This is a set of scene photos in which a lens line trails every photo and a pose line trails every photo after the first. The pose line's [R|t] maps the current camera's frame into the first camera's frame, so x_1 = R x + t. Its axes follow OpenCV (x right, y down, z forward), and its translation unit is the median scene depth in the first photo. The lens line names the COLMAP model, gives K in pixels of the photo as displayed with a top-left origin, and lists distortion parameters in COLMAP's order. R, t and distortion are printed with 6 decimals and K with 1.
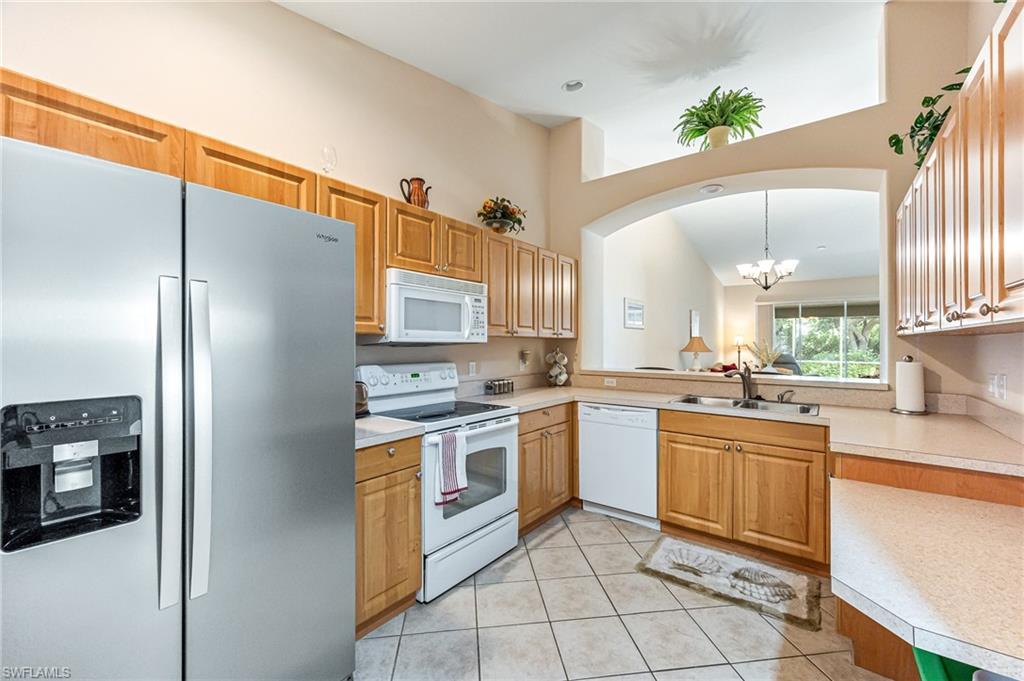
lens RADIAL K [[402.5, 0, 513.3], [0, 402.5, 341.5], [0, 0, 1]] dist [0.000234, -0.000027]
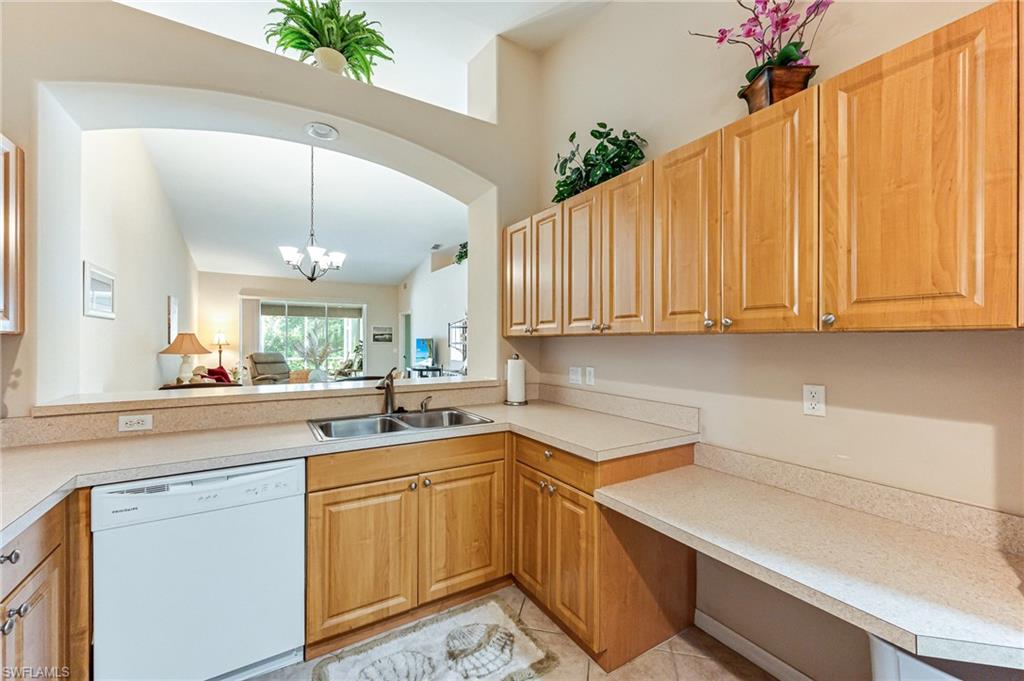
lens RADIAL K [[405.3, 0, 516.2], [0, 405.3, 341.5], [0, 0, 1]] dist [-0.001567, 0.000089]
pose [[0.346539, -0.002299, 0.938033, -0.083922], [-0.003245, 0.999988, 0.003650, -0.003721], [-0.938030, -0.004309, 0.346527, 0.490185]]
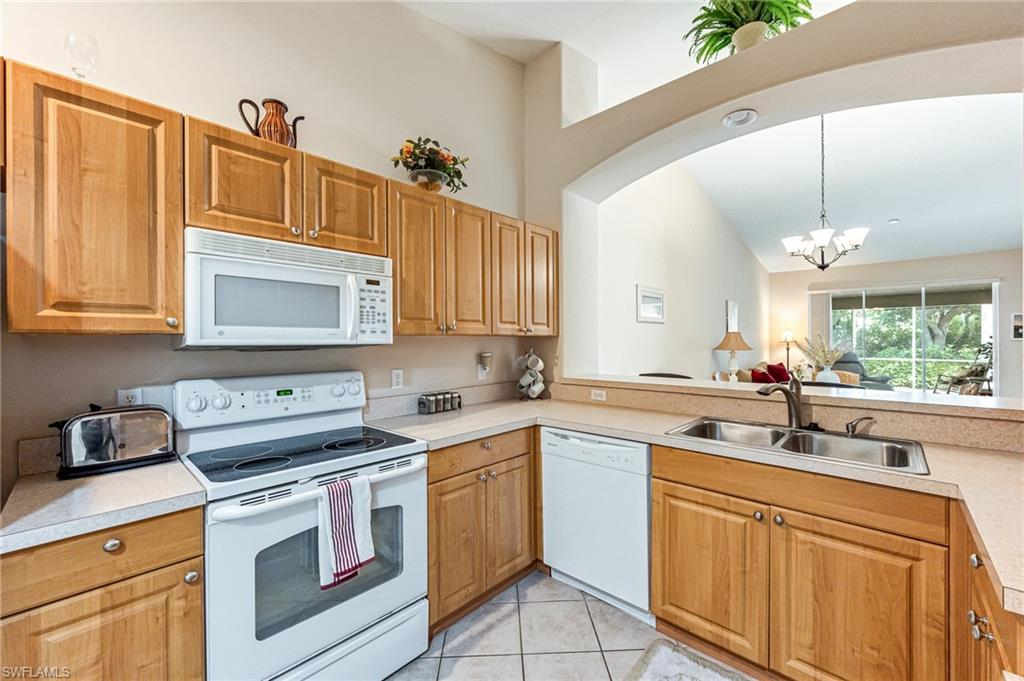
lens RADIAL K [[408.5, 0, 509.4], [0, 408.5, 341.1], [0, 0, 1]] dist [-0.000021, 0.000060]
pose [[0.995936, -0.007574, -0.089741, 0.186904], [0.008155, 0.999948, 0.006118, -0.004354], [0.089690, -0.006825, 0.995946, 0.310499]]
